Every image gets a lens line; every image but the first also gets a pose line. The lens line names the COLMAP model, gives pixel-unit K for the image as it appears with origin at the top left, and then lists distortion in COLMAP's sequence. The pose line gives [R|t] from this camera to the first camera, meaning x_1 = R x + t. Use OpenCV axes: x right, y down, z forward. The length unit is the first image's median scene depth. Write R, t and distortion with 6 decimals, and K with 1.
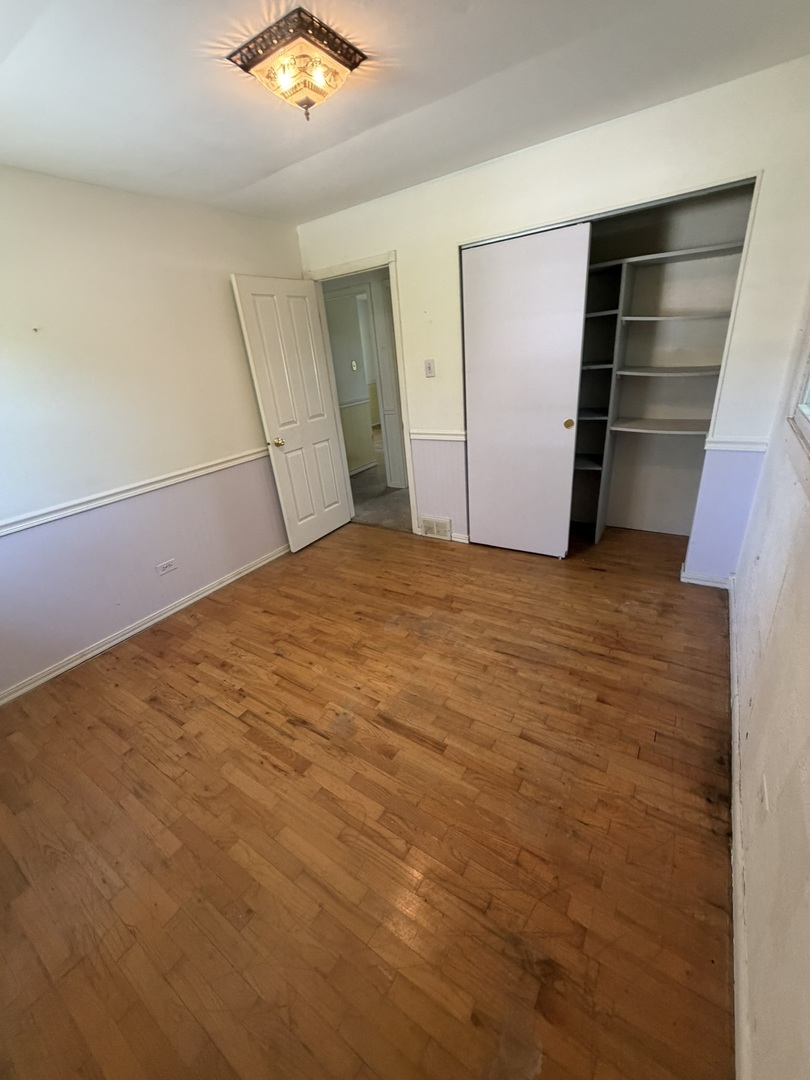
lens RADIAL K [[433.2, 0, 406.0], [0, 433.2, 540.6], [0, 0, 1]] dist [0.001156, 0.000704]
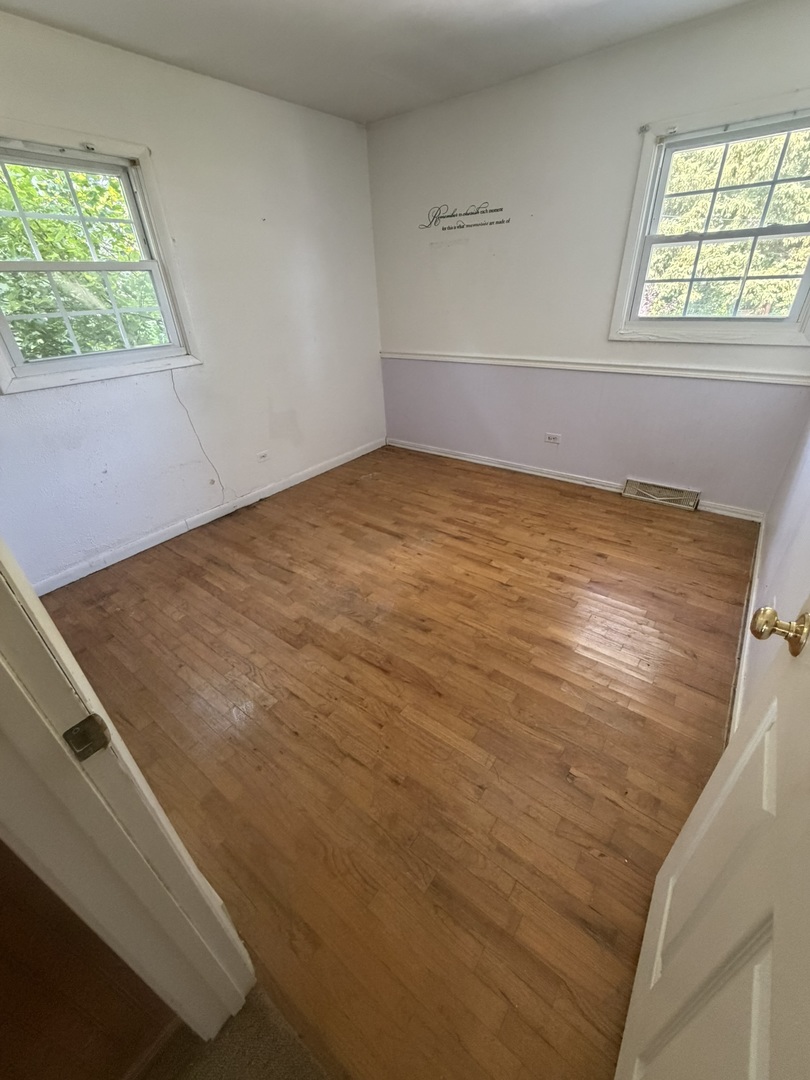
lens RADIAL K [[433.2, 0, 406.4], [0, 433.2, 537.9], [0, 0, 1]] dist [0.001156, 0.000704]
pose [[-0.988103, 0.083177, 0.129360, -0.224142], [0.153598, 0.576135, 0.802793, -0.635950], [-0.007755, 0.813112, -0.582056, 1.578793]]
